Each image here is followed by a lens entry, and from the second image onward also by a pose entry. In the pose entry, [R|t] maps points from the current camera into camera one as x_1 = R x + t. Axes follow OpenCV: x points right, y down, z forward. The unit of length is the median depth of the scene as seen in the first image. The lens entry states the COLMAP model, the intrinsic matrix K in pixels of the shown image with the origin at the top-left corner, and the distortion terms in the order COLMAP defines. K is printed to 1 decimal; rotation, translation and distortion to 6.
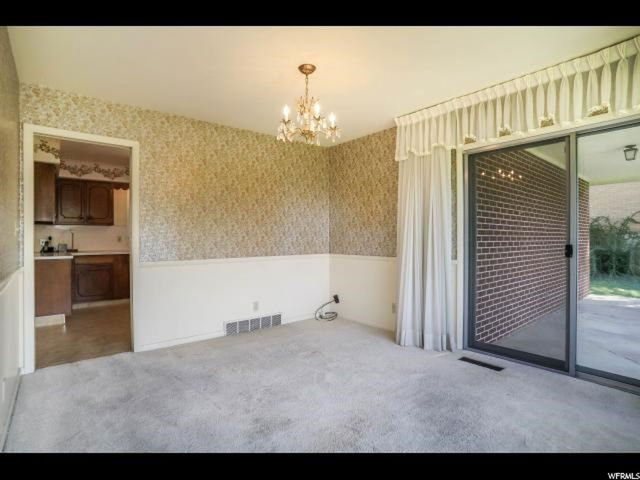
lens RADIAL K [[337.6, 0, 318.2], [0, 337.6, 241.3], [0, 0, 1]] dist [-0.079280, 0.051257]
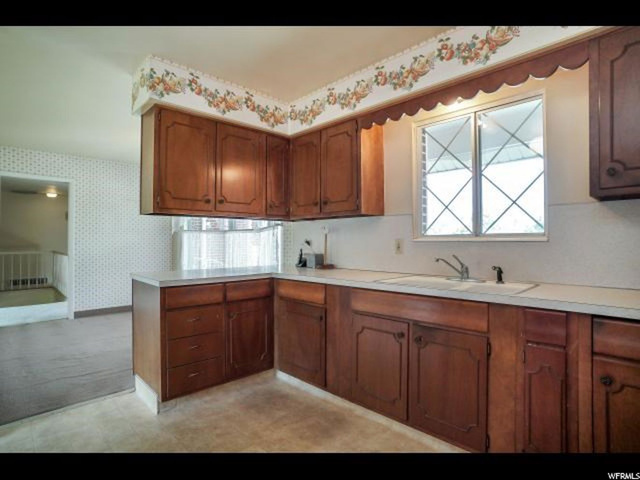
lens RADIAL K [[337.6, 0, 318.2], [0, 337.6, 241.3], [0, 0, 1]] dist [-0.079280, 0.051257]
pose [[0.099821, 0.023613, -0.994725, -0.196690], [0.013906, 0.999588, 0.025123, -0.026957], [0.994908, -0.016340, 0.099452, 0.938311]]
